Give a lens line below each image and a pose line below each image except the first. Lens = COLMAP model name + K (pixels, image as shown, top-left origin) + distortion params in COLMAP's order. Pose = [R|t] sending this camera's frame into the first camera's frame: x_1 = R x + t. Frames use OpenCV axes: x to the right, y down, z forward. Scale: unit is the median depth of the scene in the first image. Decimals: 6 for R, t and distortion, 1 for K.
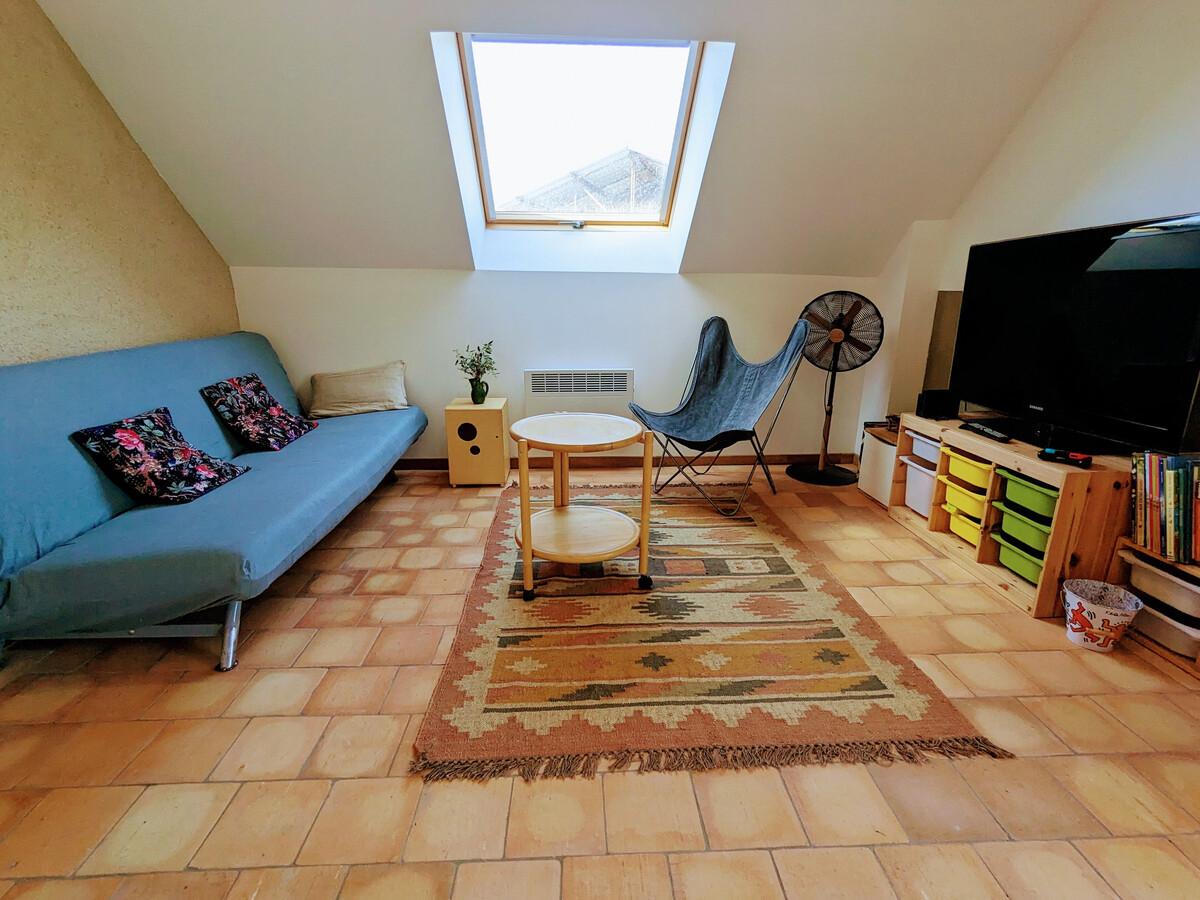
lens RADIAL K [[570.0, 0, 600.6], [0, 570.0, 450.9], [0, 0, 1]] dist [-0.002102, -0.000678]
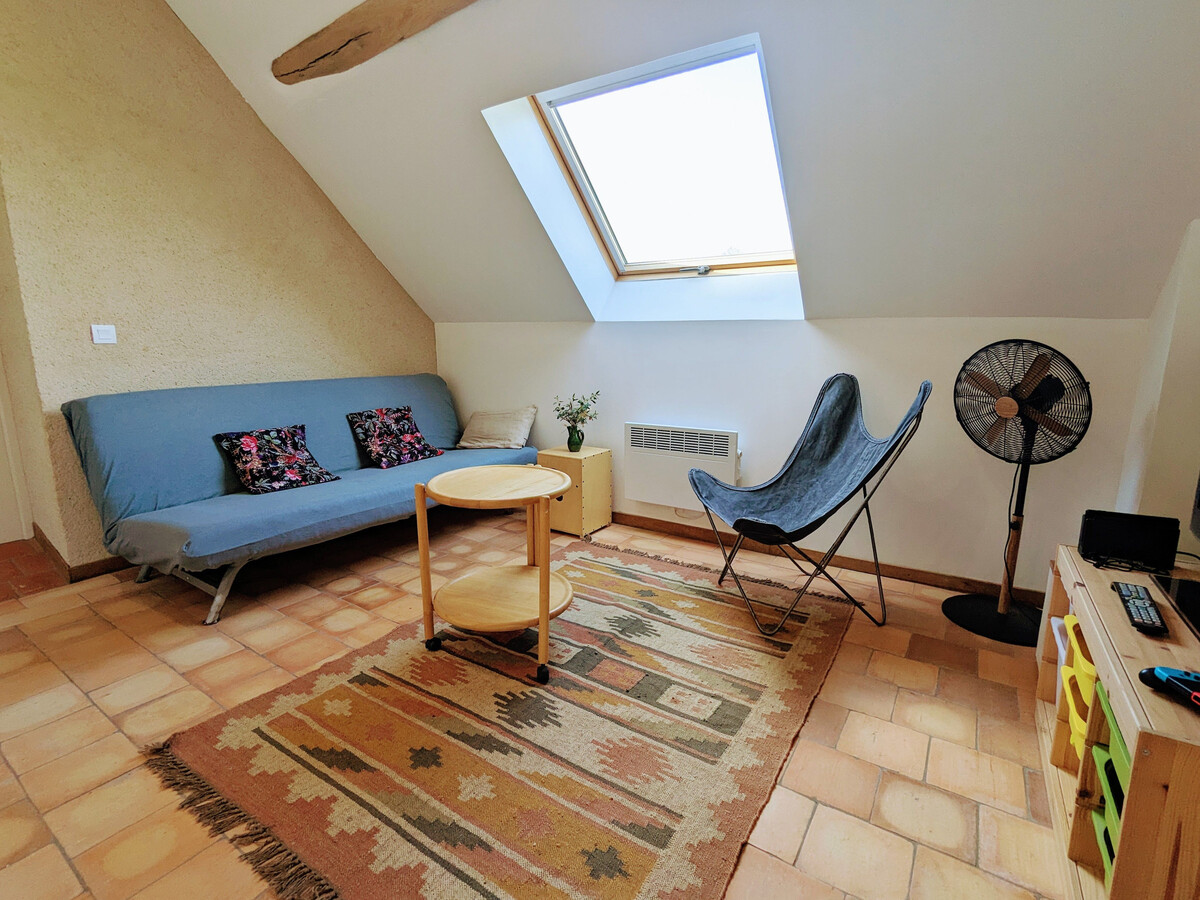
lens RADIAL K [[570.0, 0, 597.1], [0, 570.0, 449.3], [0, 0, 1]] dist [-0.002102, -0.000678]
pose [[0.806168, 0.107162, -0.581902, 0.518879], [-0.162220, 0.985809, -0.043194, -0.064714], [0.569015, 0.129218, 0.812111, 0.269648]]
